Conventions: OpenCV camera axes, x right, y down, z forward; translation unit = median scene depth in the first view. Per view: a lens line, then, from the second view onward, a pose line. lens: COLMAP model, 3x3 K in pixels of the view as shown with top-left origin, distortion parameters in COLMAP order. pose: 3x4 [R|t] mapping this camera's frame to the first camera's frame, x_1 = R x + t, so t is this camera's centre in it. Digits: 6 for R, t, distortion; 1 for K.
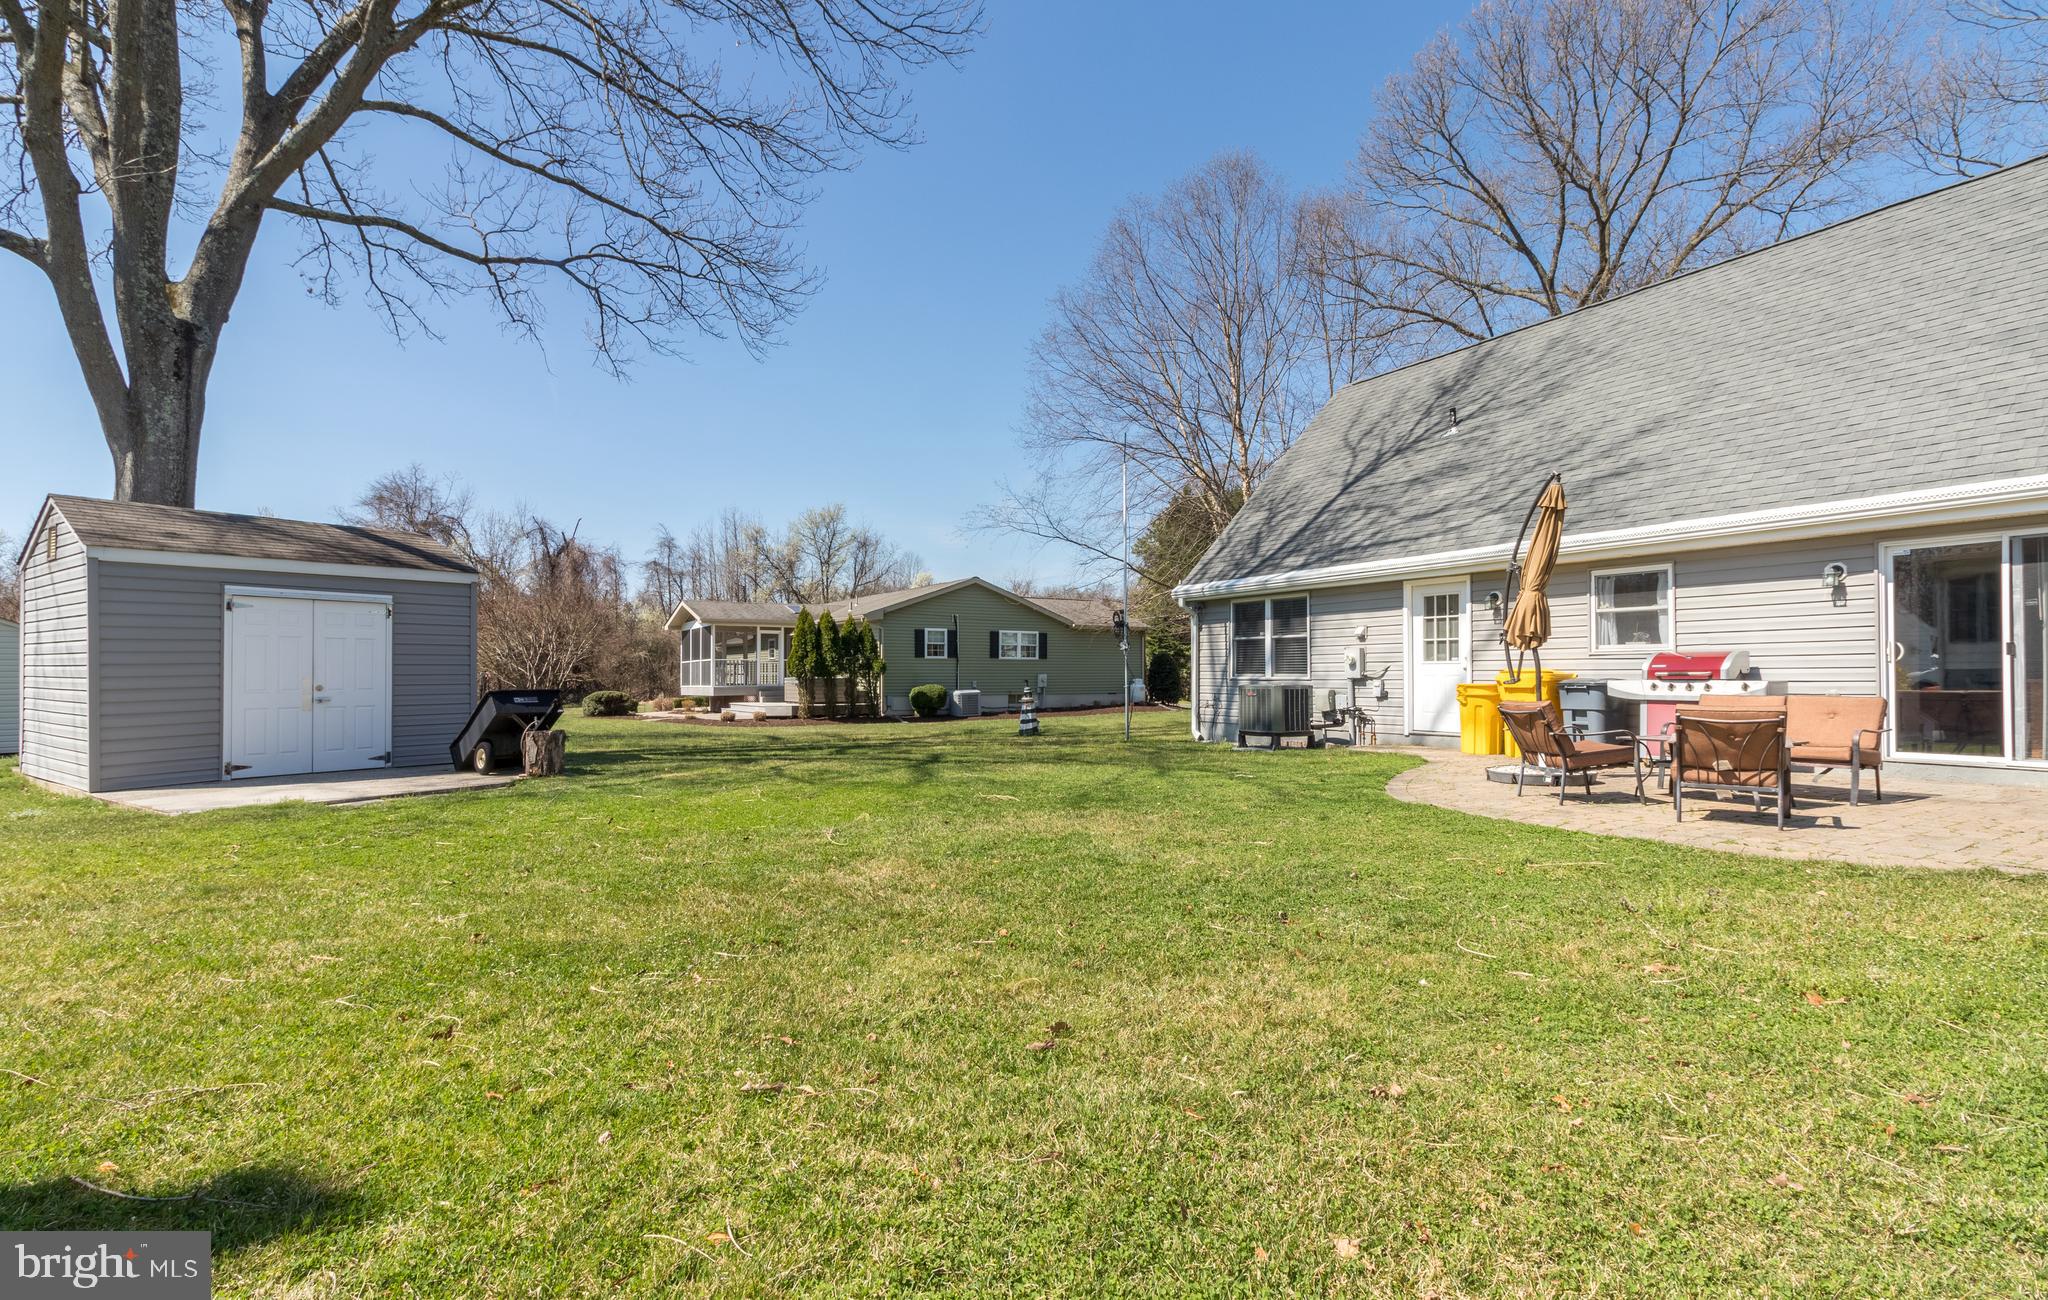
lens RADIAL K [[936.9, 0, 1021.0], [0, 936.9, 660.3], [0, 0, 1]] dist [-0.001837, 0.000640]
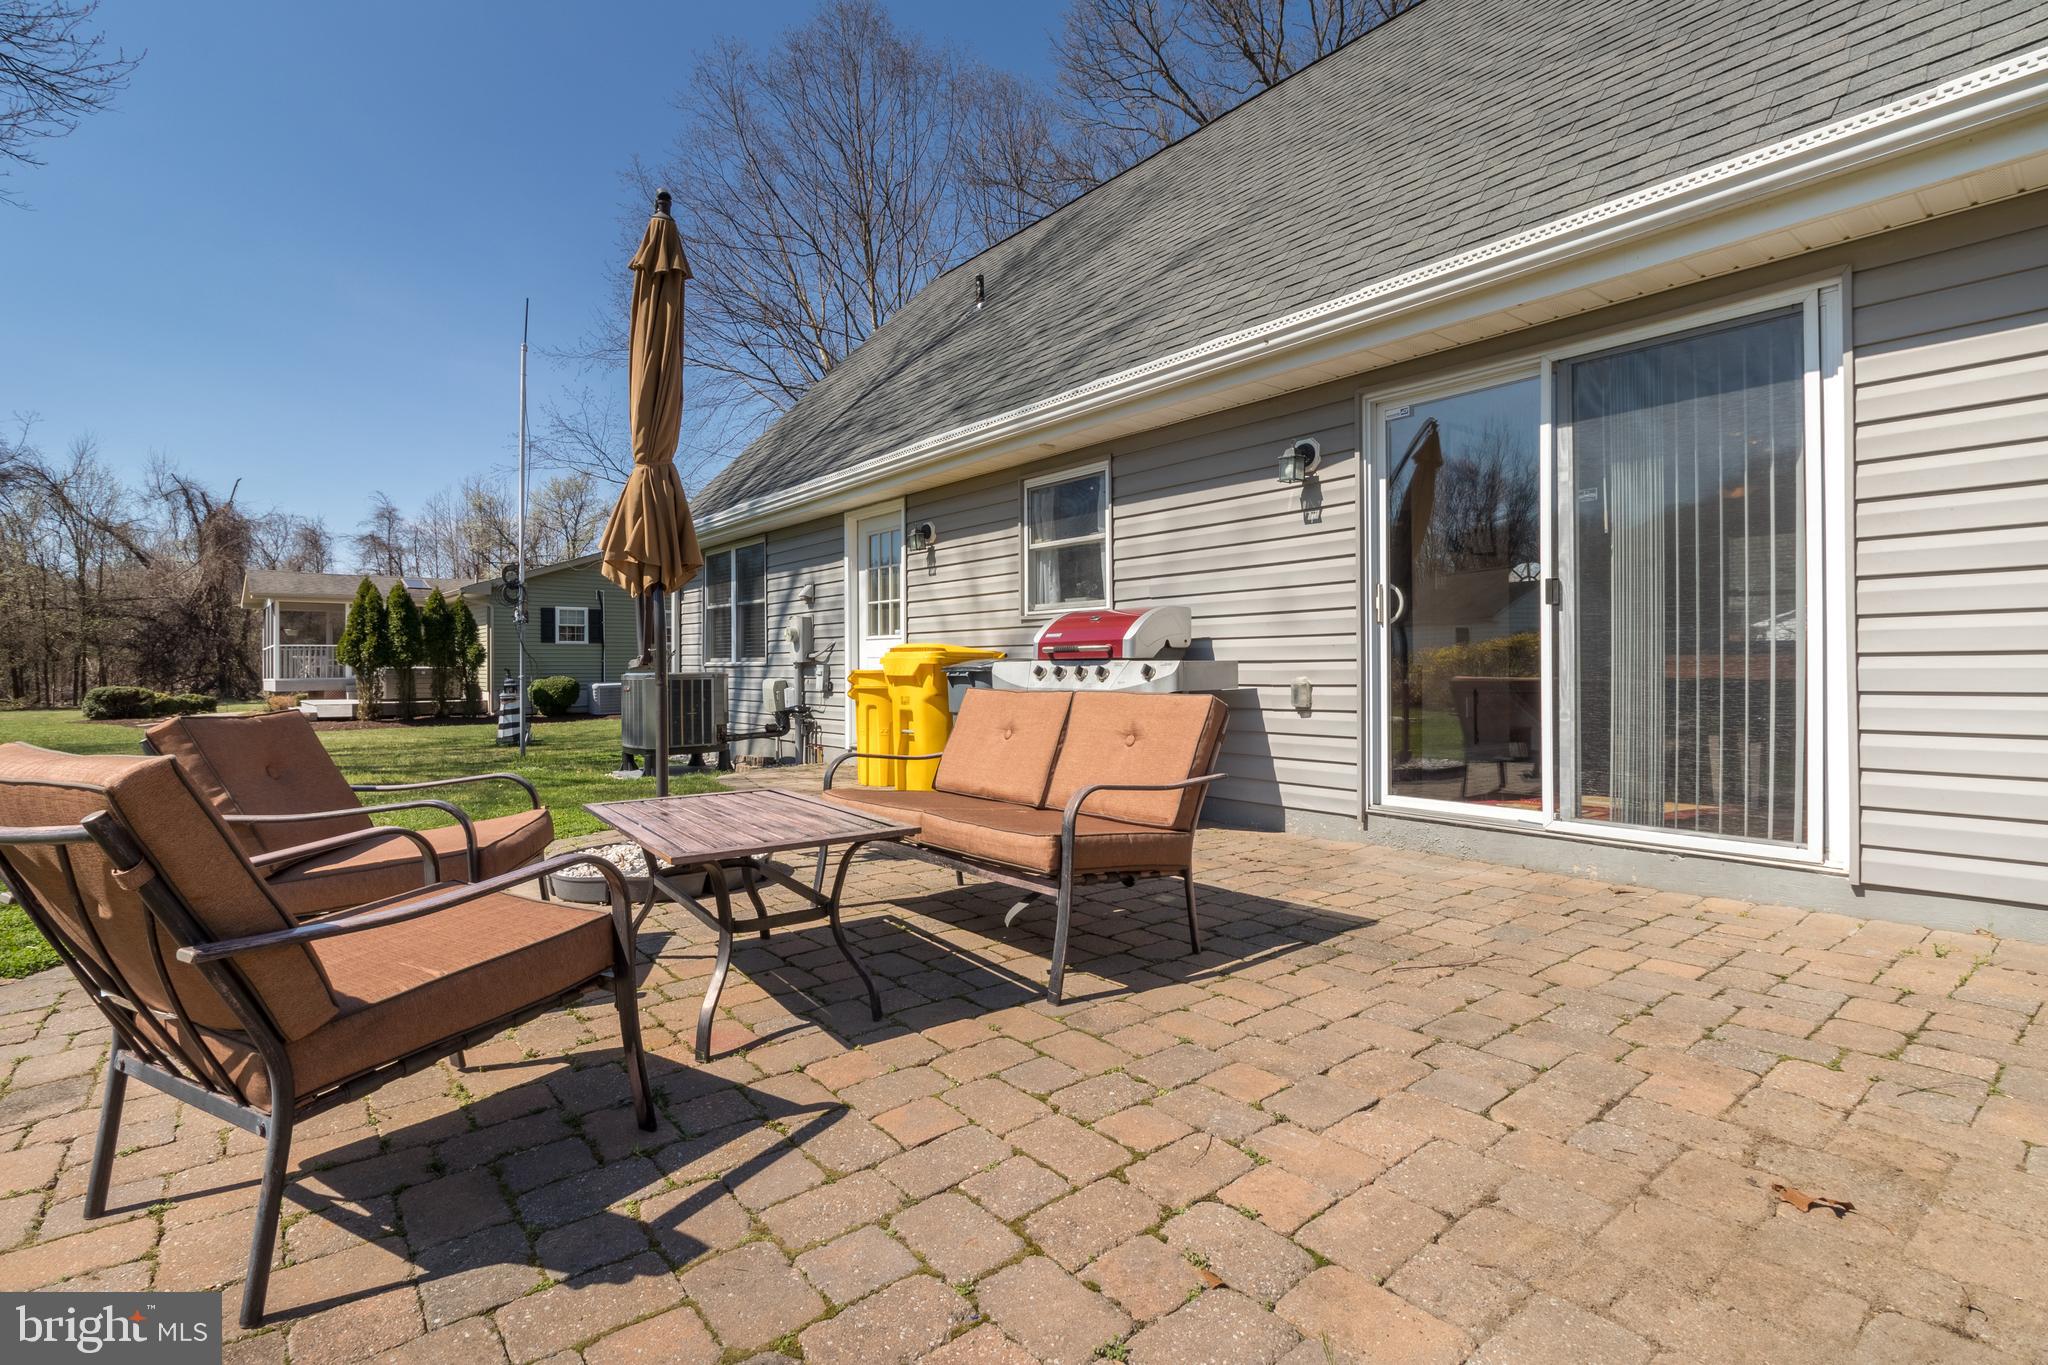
lens RADIAL K [[932.5, 0, 1024.0], [0, 932.5, 682.5], [0, 0, 1]] dist [0.001495, 0.000226]
pose [[0.985605, -0.007052, 0.168919, 0.374967], [0.001234, 0.999403, 0.034521, 0.009676], [-0.169062, -0.033816, 0.985025, 0.299011]]
